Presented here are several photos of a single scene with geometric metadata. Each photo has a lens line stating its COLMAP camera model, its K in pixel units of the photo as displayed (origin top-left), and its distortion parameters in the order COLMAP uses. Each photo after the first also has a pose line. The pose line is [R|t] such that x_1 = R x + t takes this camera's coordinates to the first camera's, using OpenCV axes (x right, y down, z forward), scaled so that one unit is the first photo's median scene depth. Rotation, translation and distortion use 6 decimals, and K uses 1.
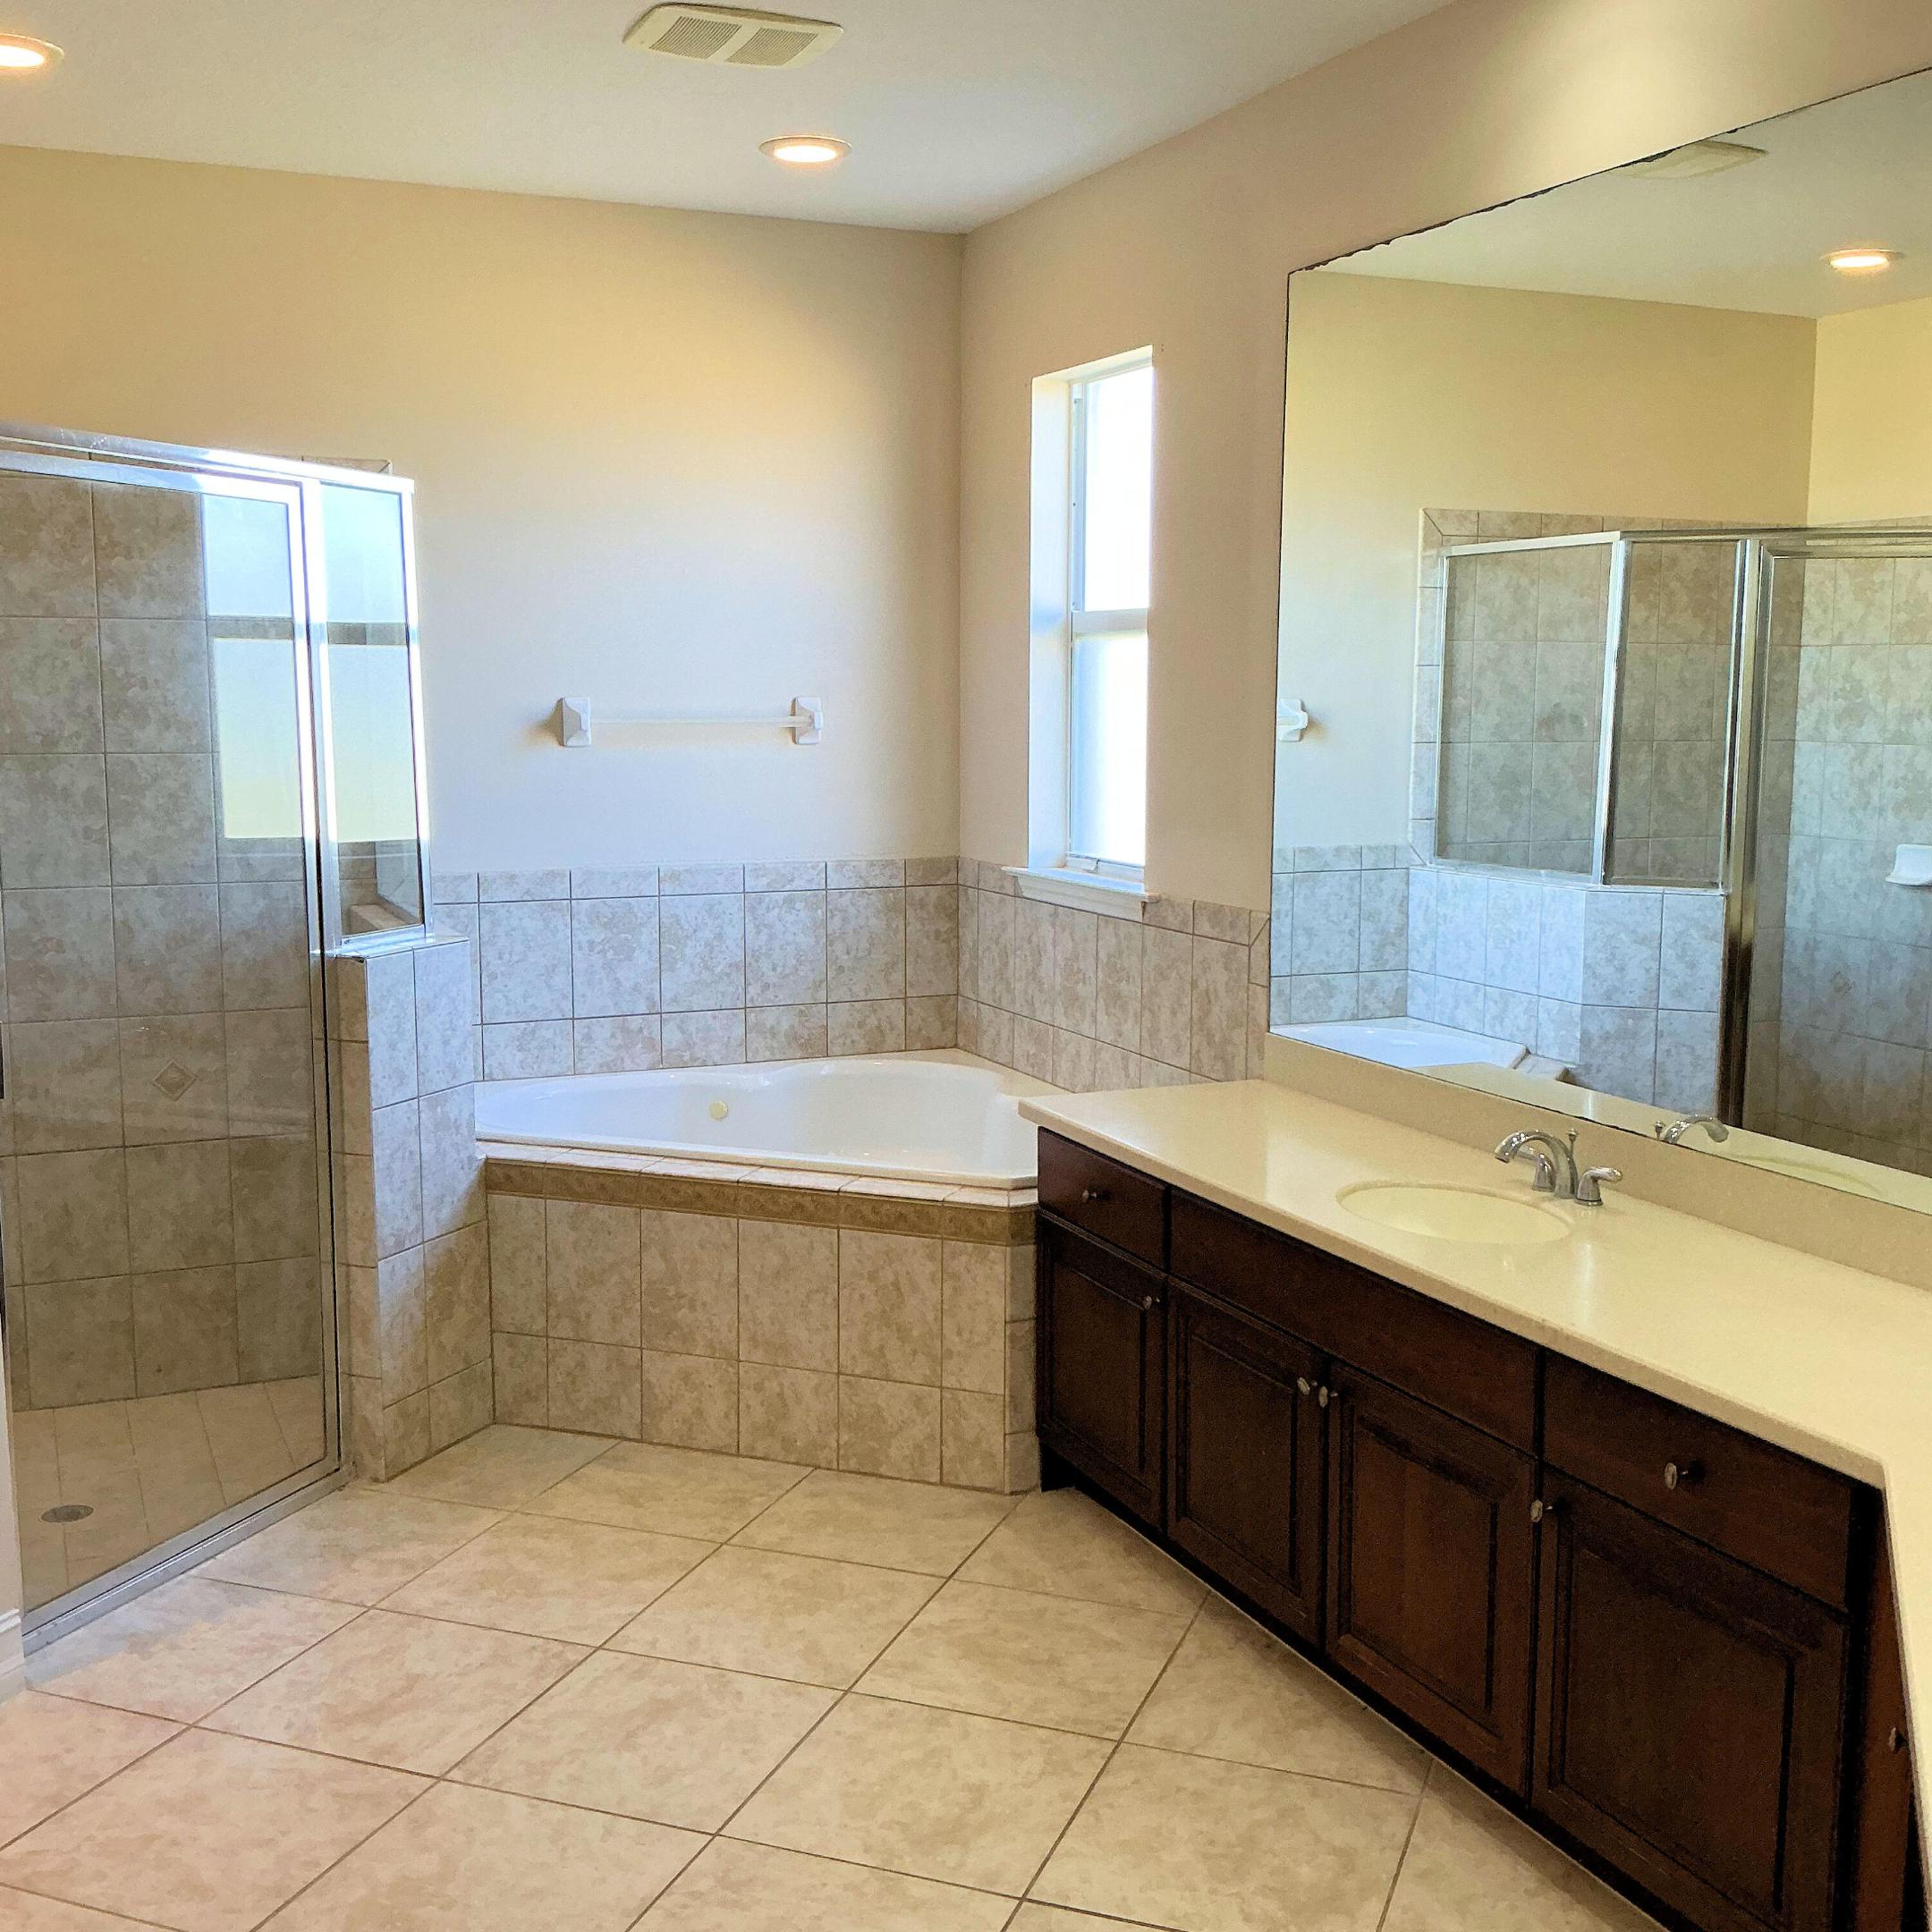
lens RADIAL K [[2083.8, 0, 955.4], [0, 2083.8, 957.8], [0, 0, 1]] dist [0.035770, 0.000000]
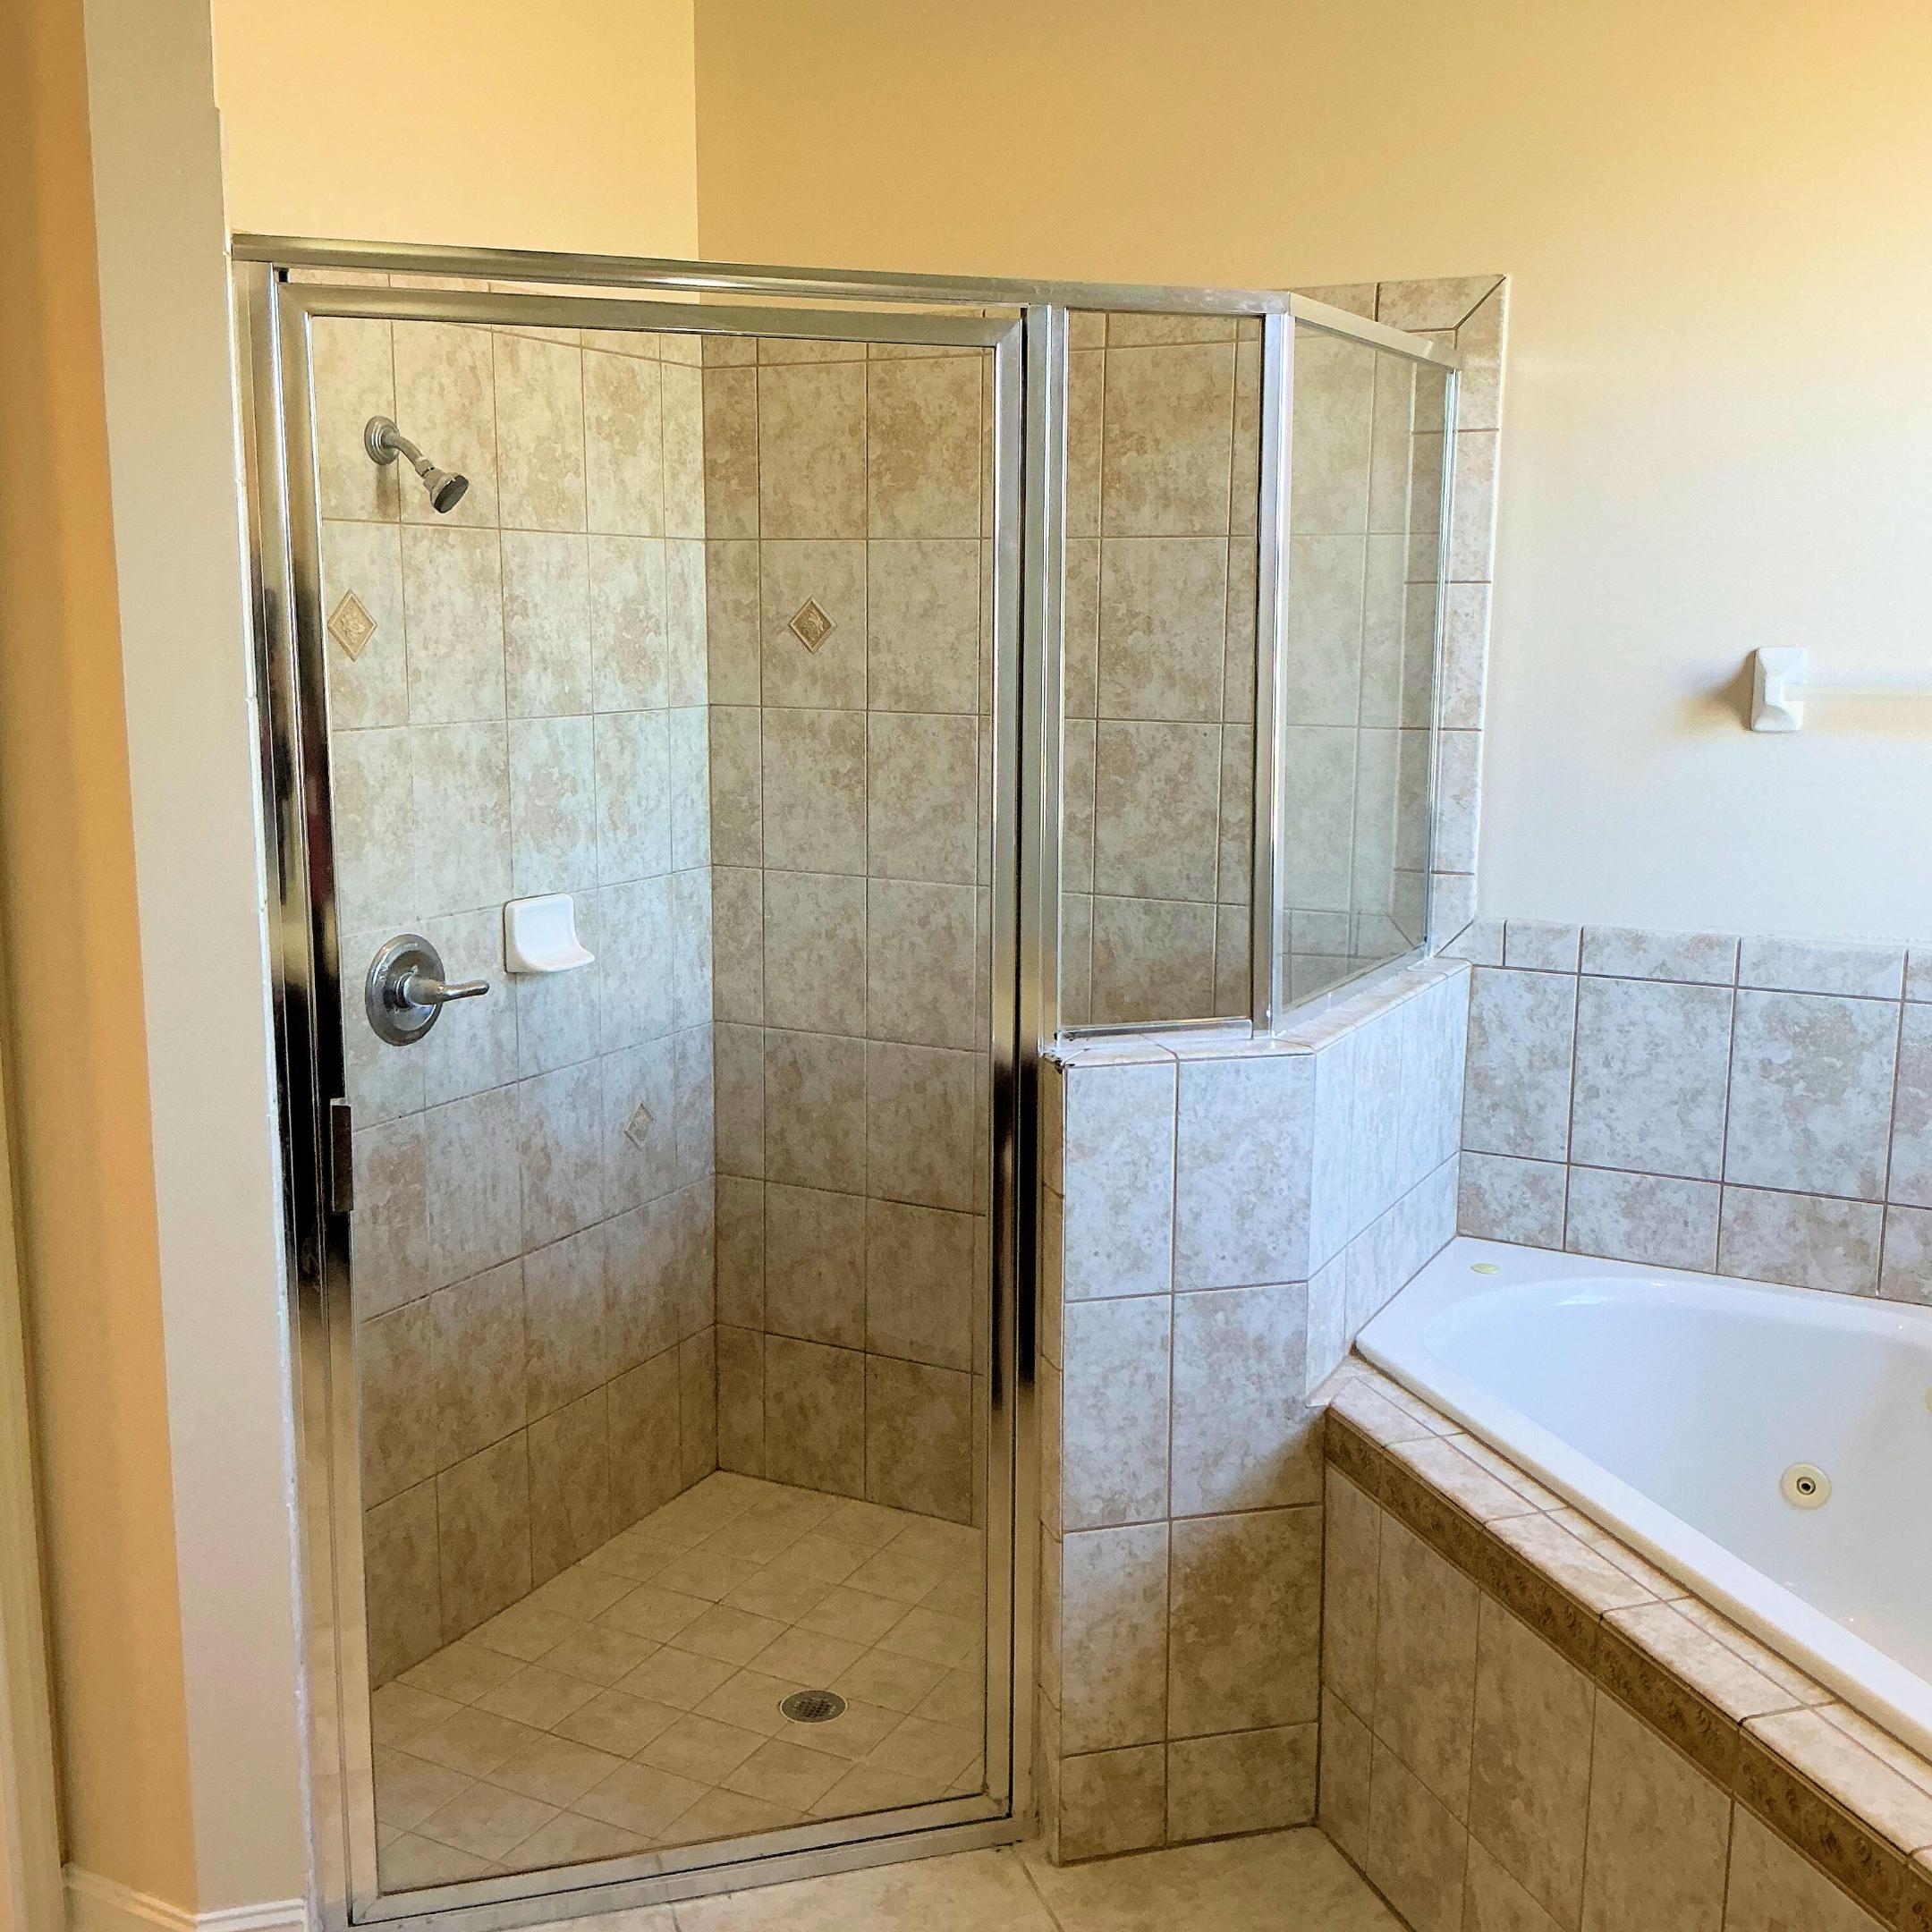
lens RADIAL K [[2083.8, 0, 951.7], [0, 2083.8, 964.3], [0, 0, 1]] dist [0.035770, 0.000000]
pose [[0.625433, 0.130375, -0.769308, 0.138007], [-0.104345, 0.991061, 0.083125, -0.061829], [0.773269, 0.028285, 0.633447, 0.451712]]
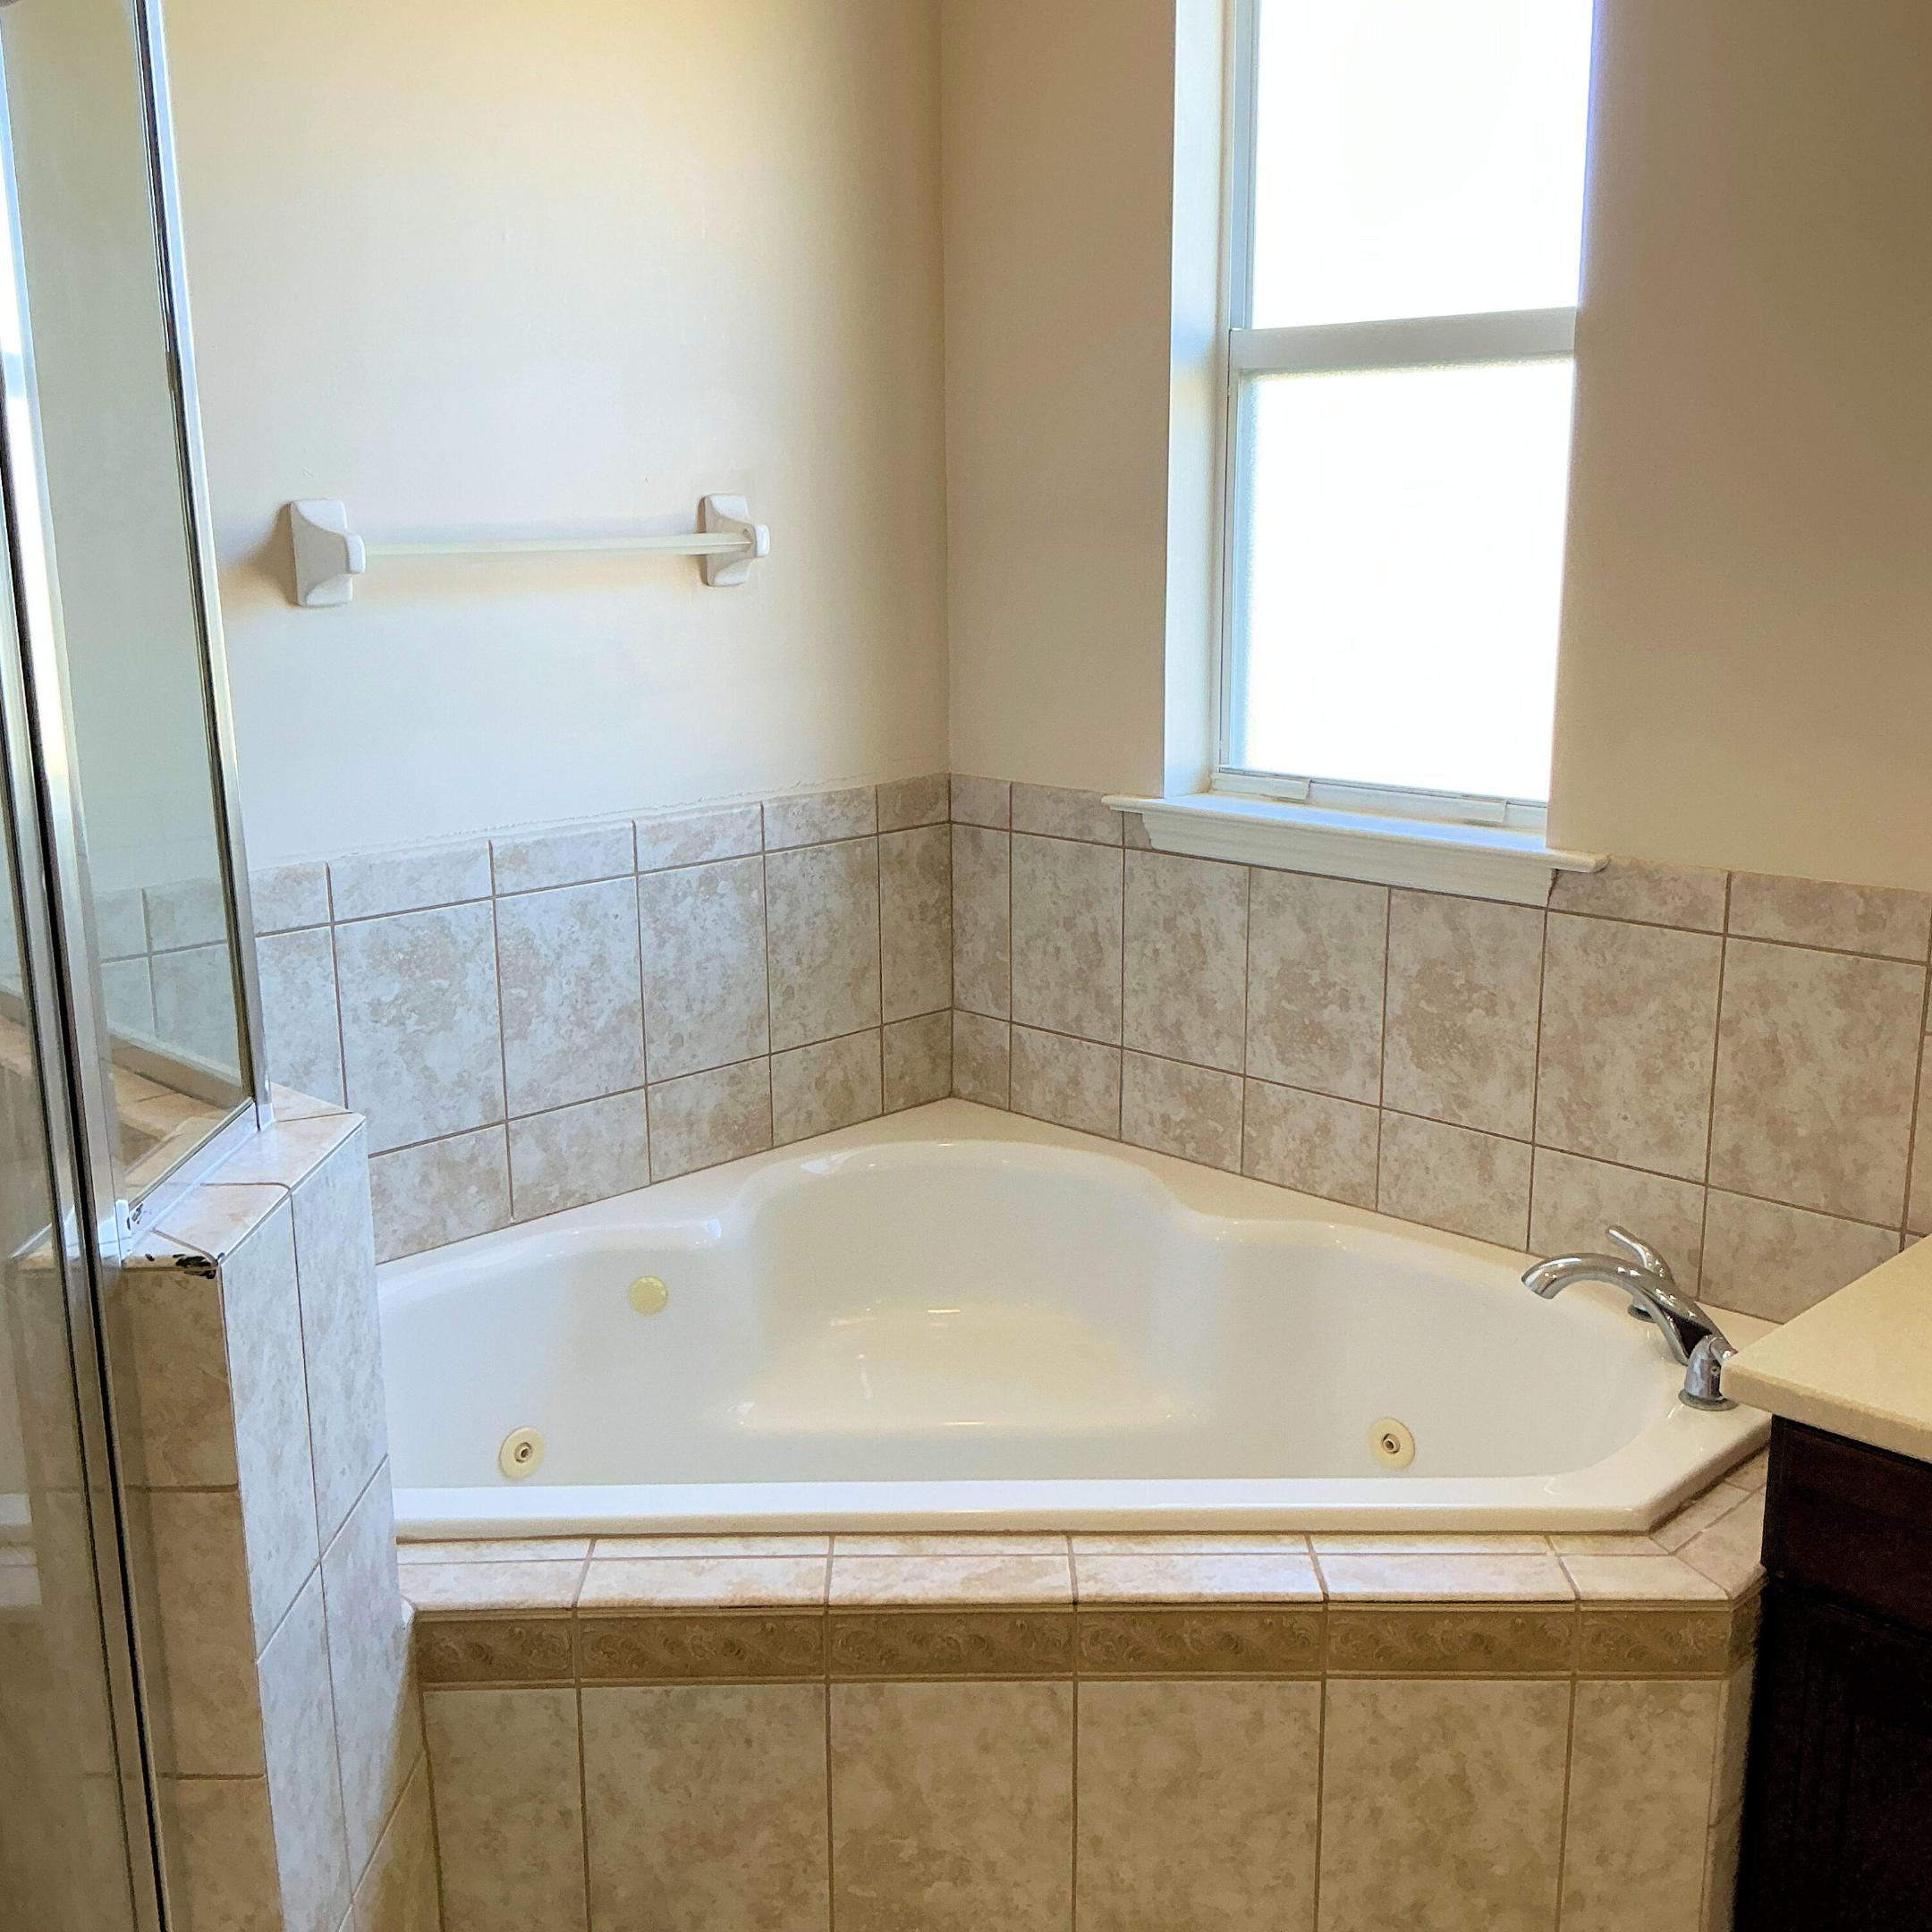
lens RADIAL K [[2083.8, 0, 977.7], [0, 2083.8, 982.6], [0, 0, 1]] dist [0.035770, 0.000000]
pose [[0.926048, -0.097027, 0.364720, -0.227206], [0.059586, 0.991855, 0.112573, -0.061227], [-0.372672, -0.082516, 0.924287, 0.498397]]
